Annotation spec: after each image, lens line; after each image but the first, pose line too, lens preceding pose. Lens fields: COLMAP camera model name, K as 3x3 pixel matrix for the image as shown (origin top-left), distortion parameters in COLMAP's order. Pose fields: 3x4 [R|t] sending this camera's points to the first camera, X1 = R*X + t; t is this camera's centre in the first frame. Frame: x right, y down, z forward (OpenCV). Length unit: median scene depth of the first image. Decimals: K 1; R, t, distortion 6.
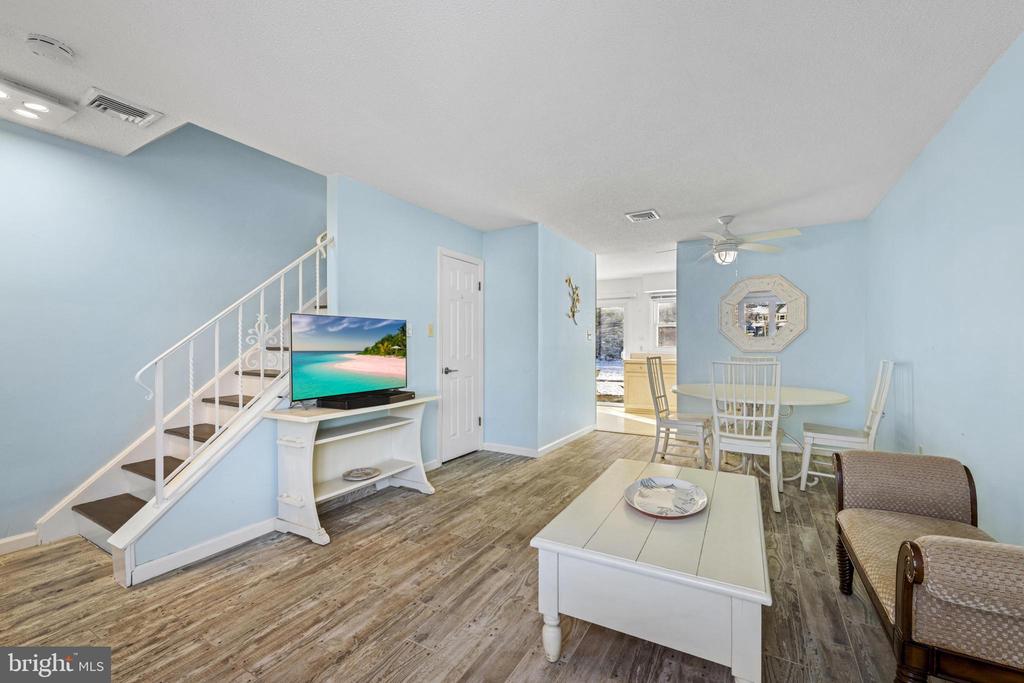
lens RADIAL K [[425.4, 0, 520.9], [0, 425.4, 347.1], [0, 0, 1]] dist [0.025237, -0.000010]
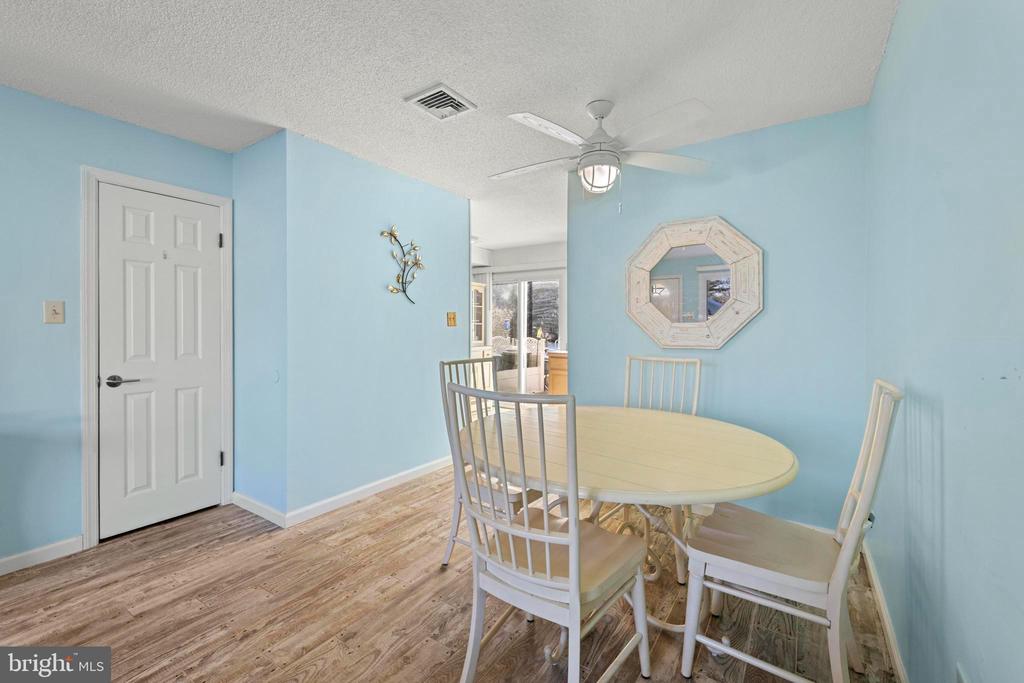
lens RADIAL K [[432.7, 0, 514.8], [0, 432.7, 335.0], [0, 0, 1]] dist [0.001878, 0.000274]
pose [[0.997533, 0.004207, -0.070072, 0.512356], [-0.003238, 0.999898, 0.013941, -0.022227], [0.070123, -0.013680, 0.997445, 0.551533]]
